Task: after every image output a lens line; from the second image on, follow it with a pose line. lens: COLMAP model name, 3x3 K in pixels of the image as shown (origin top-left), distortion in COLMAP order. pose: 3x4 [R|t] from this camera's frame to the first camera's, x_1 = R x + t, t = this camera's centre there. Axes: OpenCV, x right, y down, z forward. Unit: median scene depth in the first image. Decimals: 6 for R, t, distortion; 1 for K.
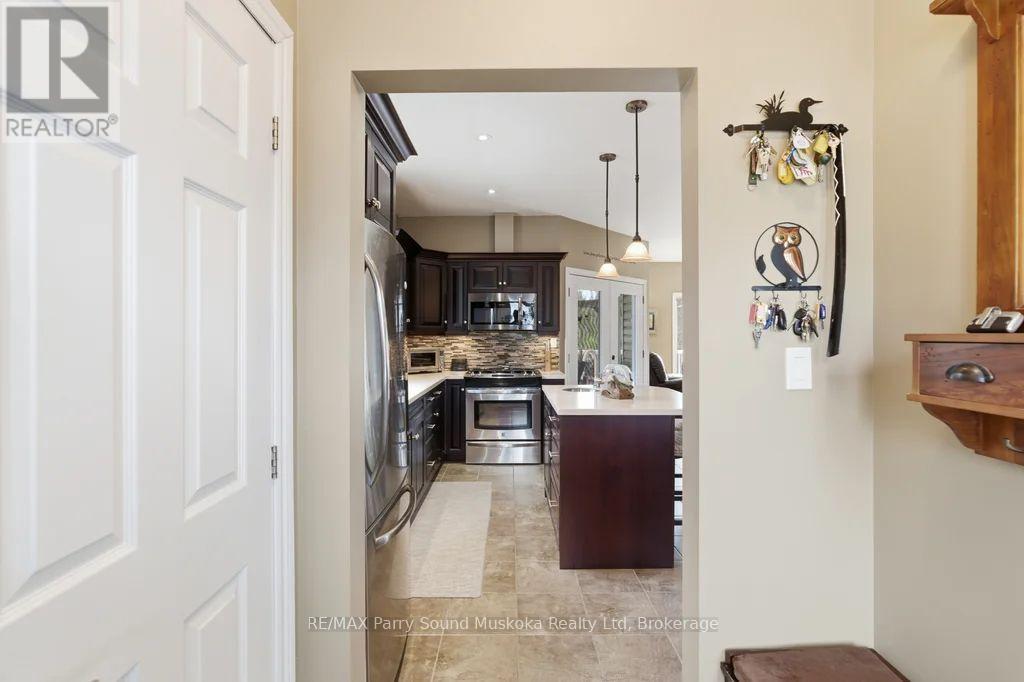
lens RADIAL K [[468.1, 0, 511.4], [0, 468.1, 336.6], [0, 0, 1]] dist [0.001930, 0.000045]
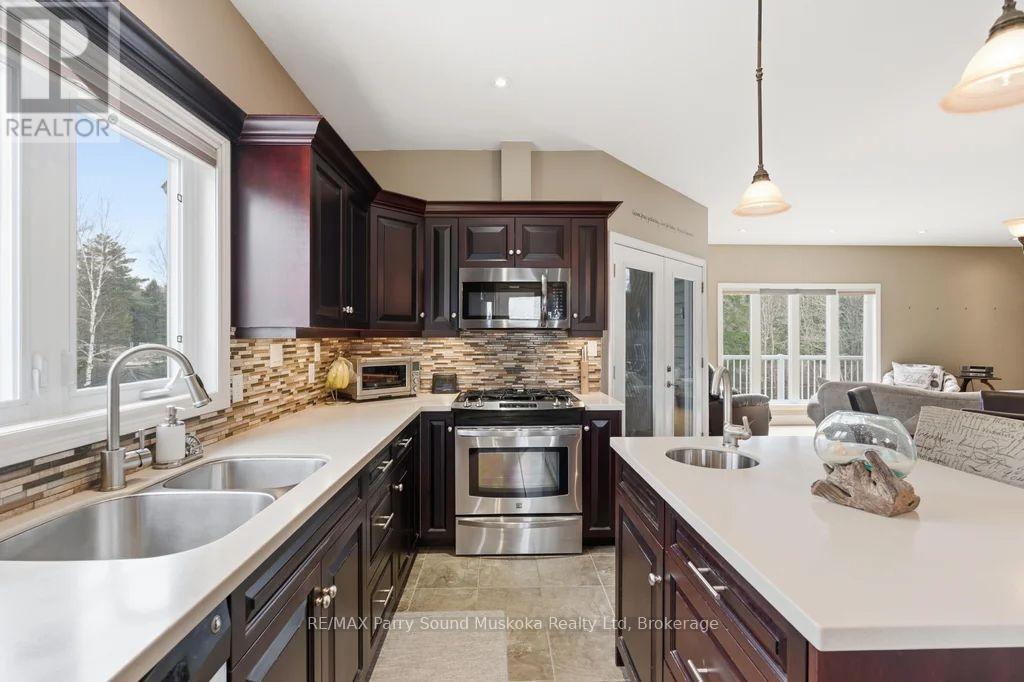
lens RADIAL K [[468.1, 0, 514.4], [0, 468.1, 342.2], [0, 0, 1]] dist [0.001930, 0.000045]
pose [[0.999568, -0.000546, 0.029402, -0.037174], [0.000307, 0.999967, 0.008142, -0.000710], [-0.029406, -0.008130, 0.999534, 0.381161]]
